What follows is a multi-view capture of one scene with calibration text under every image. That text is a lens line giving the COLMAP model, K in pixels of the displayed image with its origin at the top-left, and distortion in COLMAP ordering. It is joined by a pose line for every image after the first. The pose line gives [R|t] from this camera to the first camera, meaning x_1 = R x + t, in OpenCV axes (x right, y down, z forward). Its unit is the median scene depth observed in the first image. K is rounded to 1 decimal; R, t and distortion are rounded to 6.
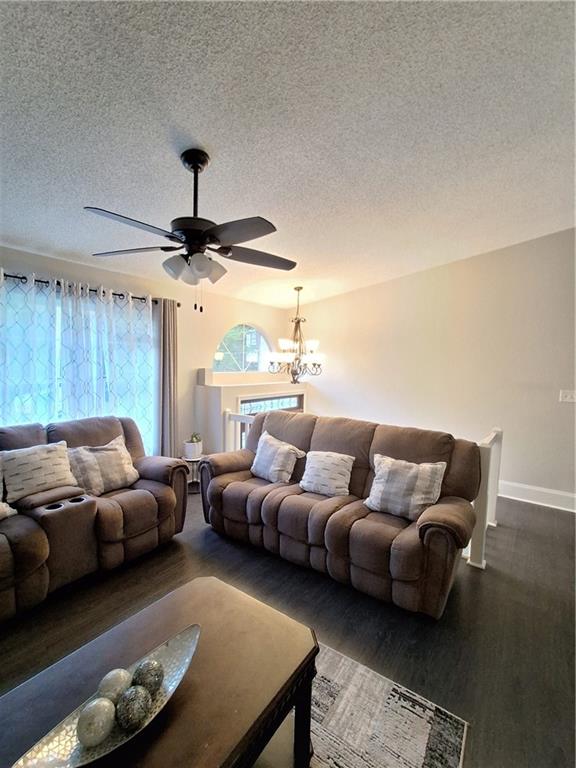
lens RADIAL K [[346.1, 0, 293.6], [0, 346.1, 389.1], [0, 0, 1]] dist [-0.002175, 0.000013]
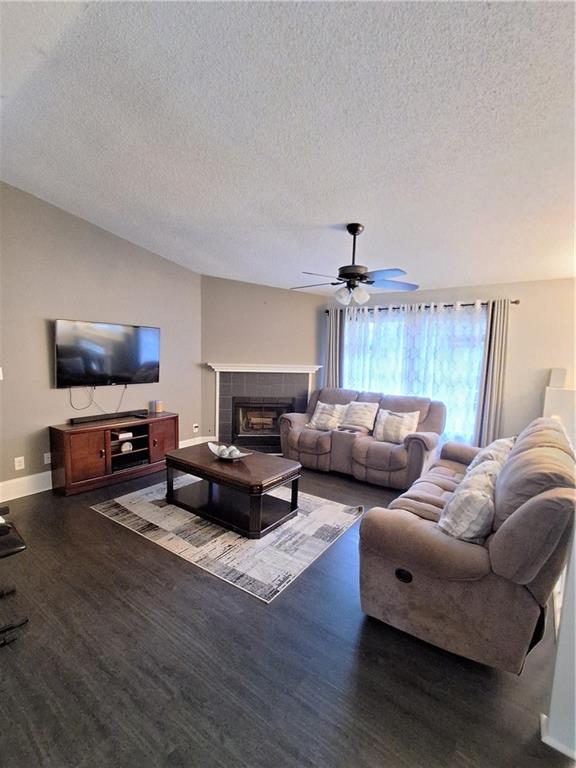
lens RADIAL K [[349.4, 0, 283.0], [0, 349.4, 387.2], [0, 0, 1]] dist [0.000017, 0.000055]
pose [[-0.001664, 0.075600, -0.997137, 0.990408], [-0.108572, 0.991230, 0.075333, -0.007189], [0.994087, 0.108387, 0.006559, 0.512564]]
